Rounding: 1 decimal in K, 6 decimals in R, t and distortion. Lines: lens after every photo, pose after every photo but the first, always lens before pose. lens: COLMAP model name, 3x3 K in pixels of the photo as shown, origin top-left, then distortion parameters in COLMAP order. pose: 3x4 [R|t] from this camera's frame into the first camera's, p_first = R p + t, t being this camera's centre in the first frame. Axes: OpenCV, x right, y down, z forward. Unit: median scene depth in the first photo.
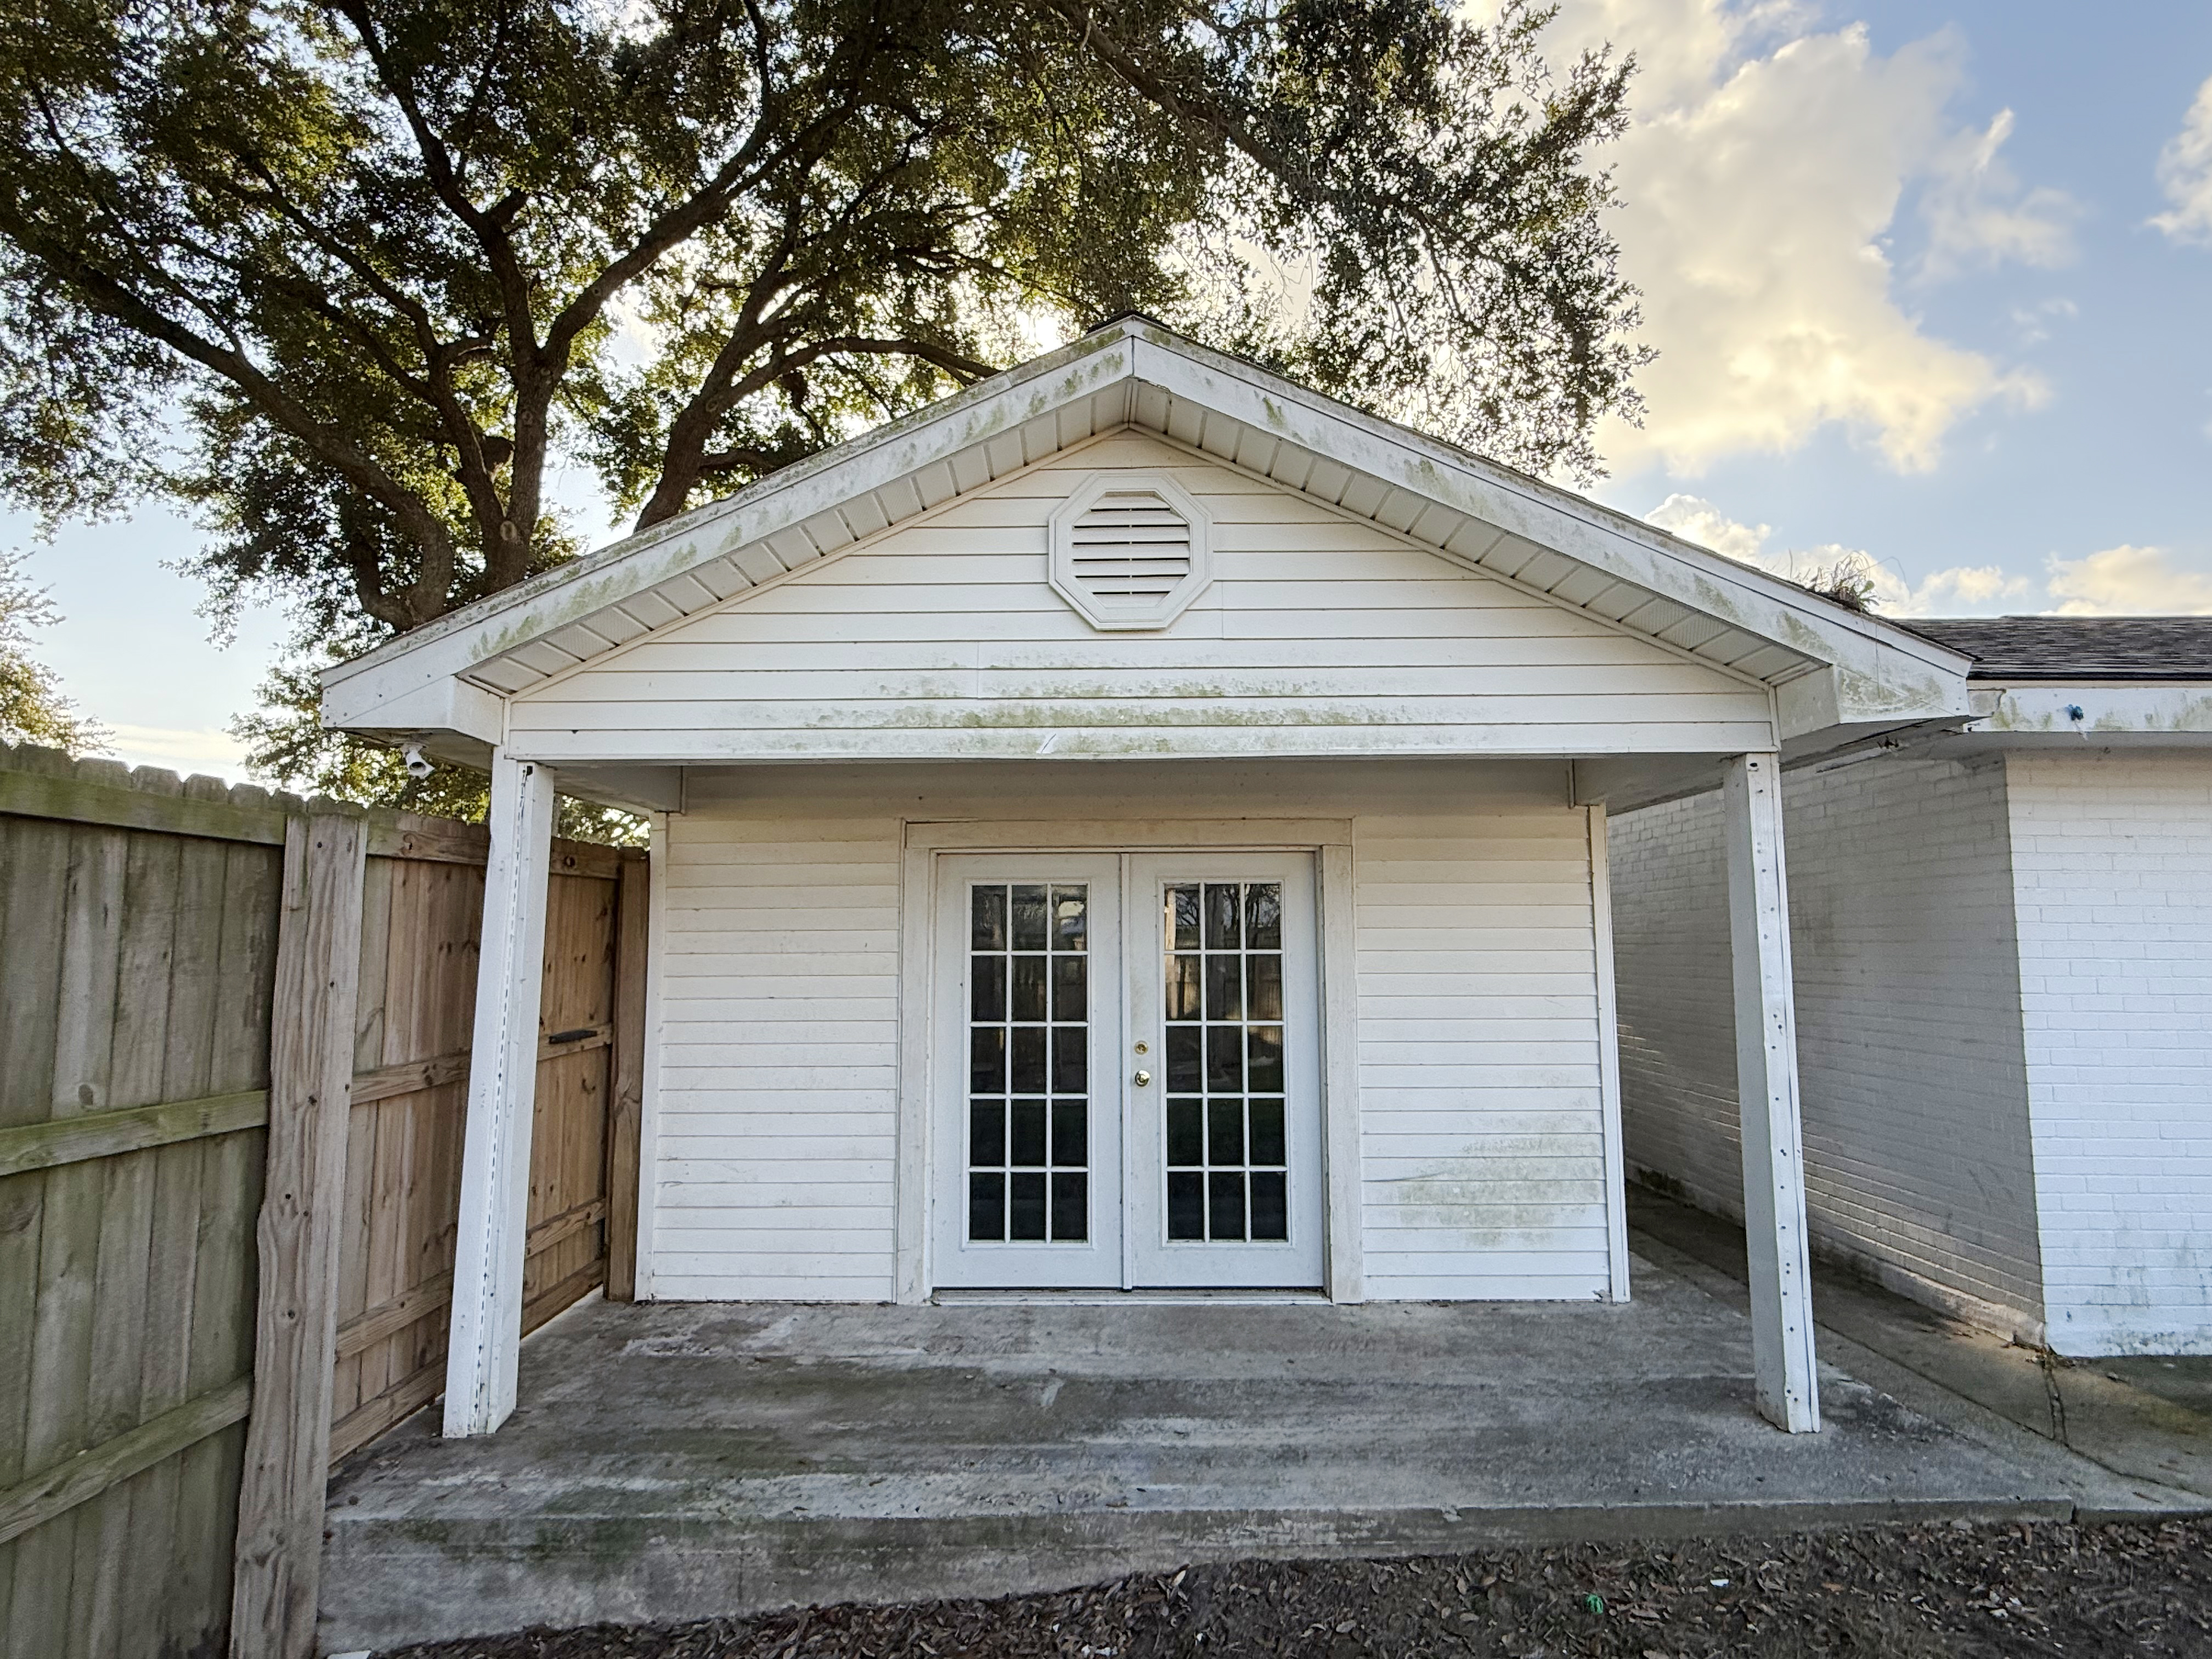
lens RADIAL K [[1209.1, 0, 1106.0], [0, 1209.1, 829.5], [0, 0, 1]] dist [0.022507, -0.000472]
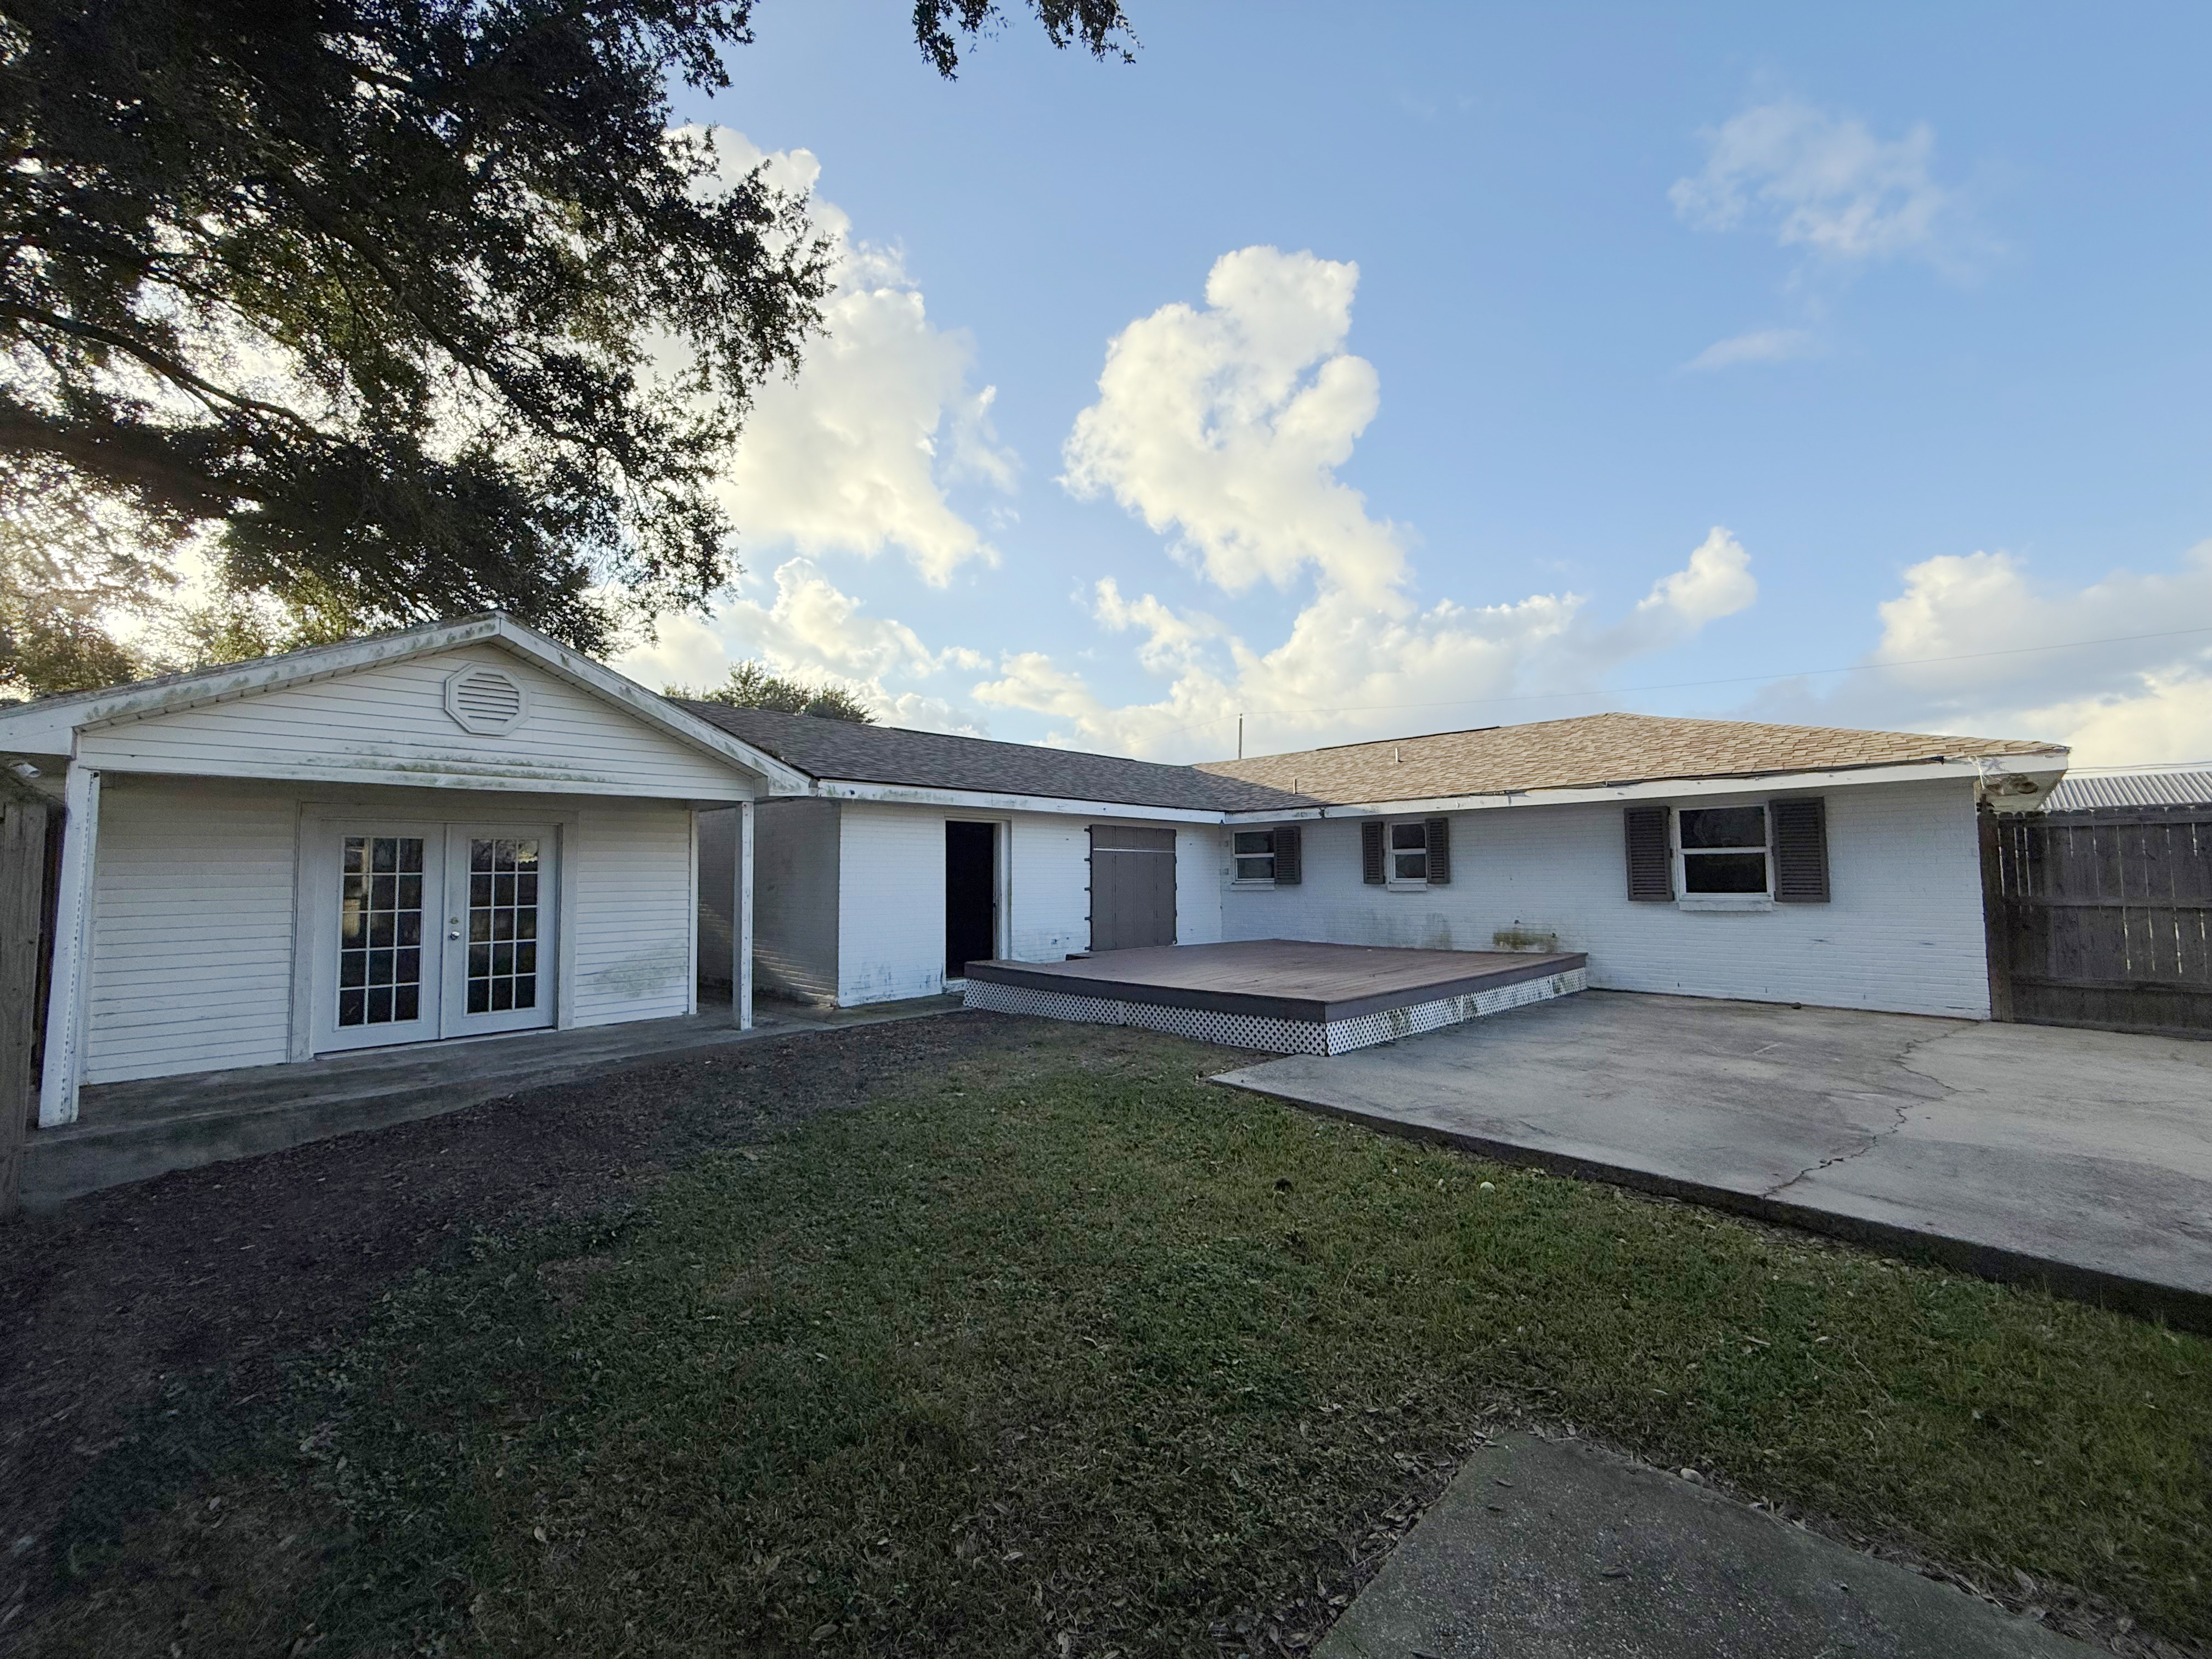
lens RADIAL K [[895.5, 0, 1106.0], [0, 895.5, 829.5], [0, 0, 1]] dist [-0.000608, -0.000086]
pose [[0.703606, 0.030551, 0.709934, -0.299080], [-0.059105, 0.998130, 0.015625, -0.064862], [-0.708128, -0.052954, 0.704095, -0.891612]]
